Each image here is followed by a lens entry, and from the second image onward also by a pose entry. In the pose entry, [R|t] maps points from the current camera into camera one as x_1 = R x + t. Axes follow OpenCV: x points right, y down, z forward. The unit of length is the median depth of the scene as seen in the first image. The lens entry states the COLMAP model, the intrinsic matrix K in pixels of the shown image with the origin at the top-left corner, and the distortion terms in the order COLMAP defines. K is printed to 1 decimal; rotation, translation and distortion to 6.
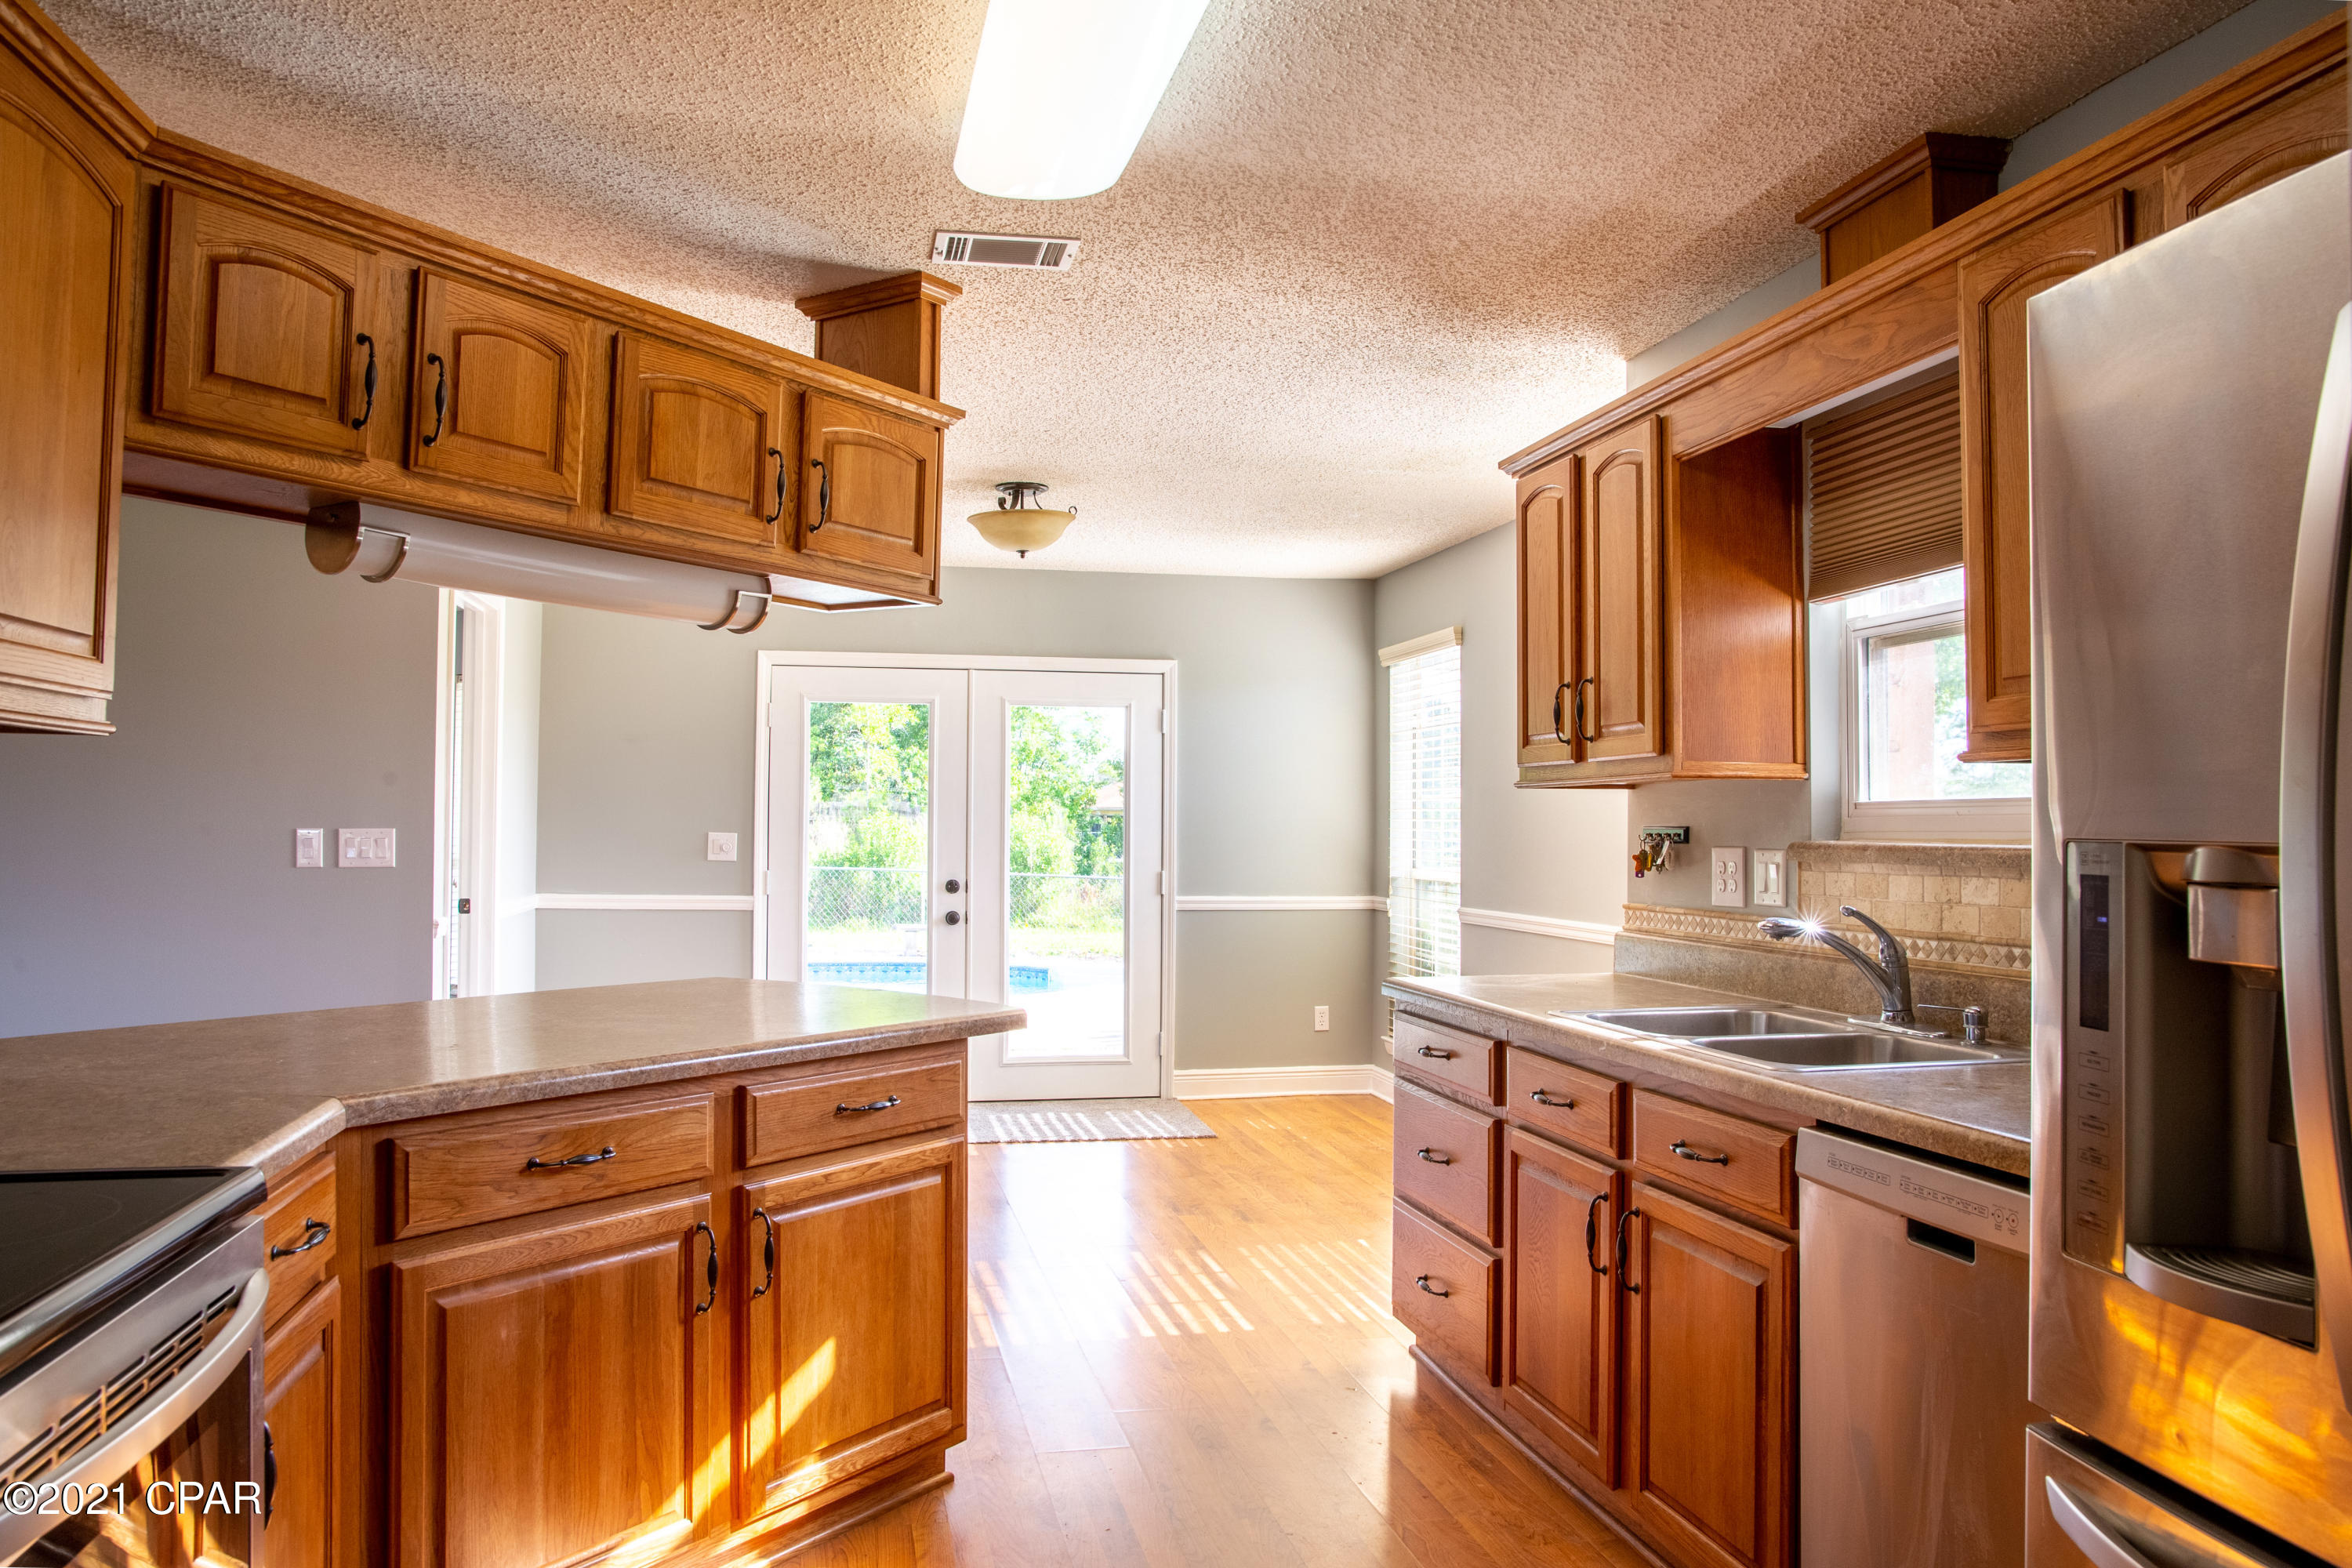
lens RADIAL K [[1635.3, 0, 1176.0], [0, 1635.3, 784.0], [0, 0, 1]] dist [-0.109820, 0.087004]
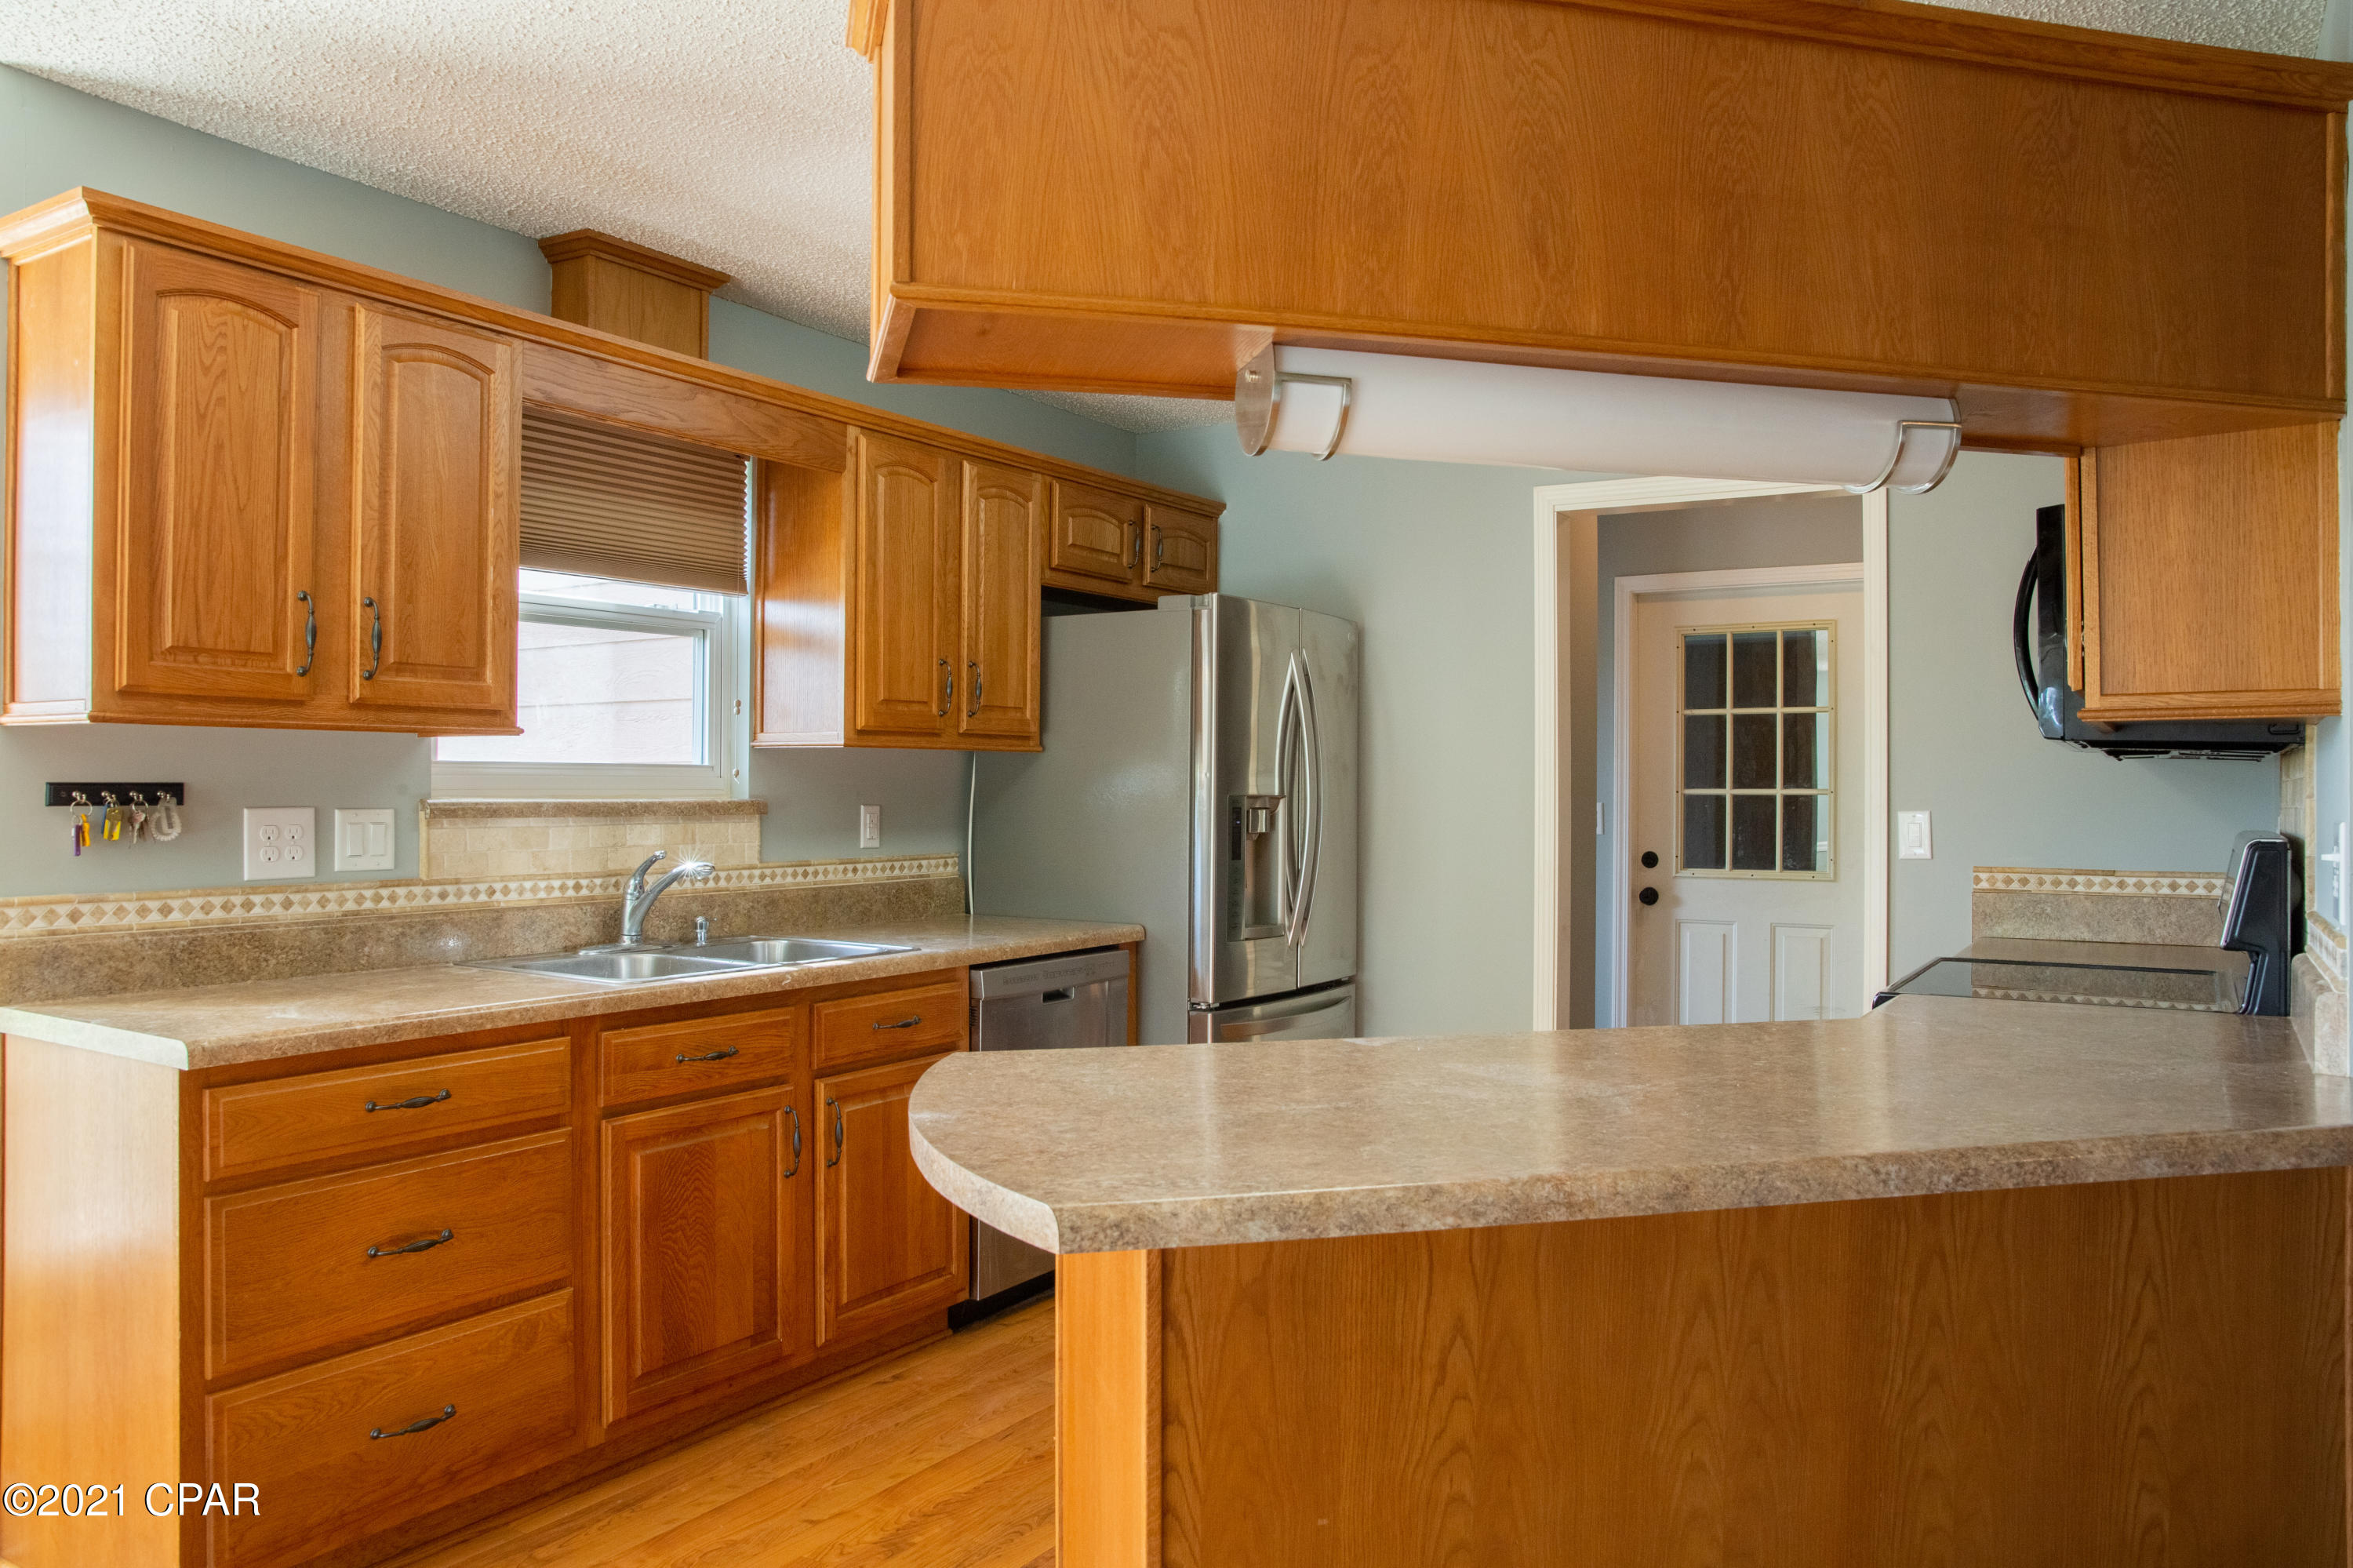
lens RADIAL K [[1636.1, 0, 1176.5], [0, 1636.1, 784.0], [0, 0, 1]] dist [-0.109820, 0.087004]
pose [[-0.712402, -0.008005, 0.701726, -0.704242], [-0.030226, 0.999357, -0.019285, 0.035501], [-0.701120, -0.034949, -0.712186, 1.555457]]
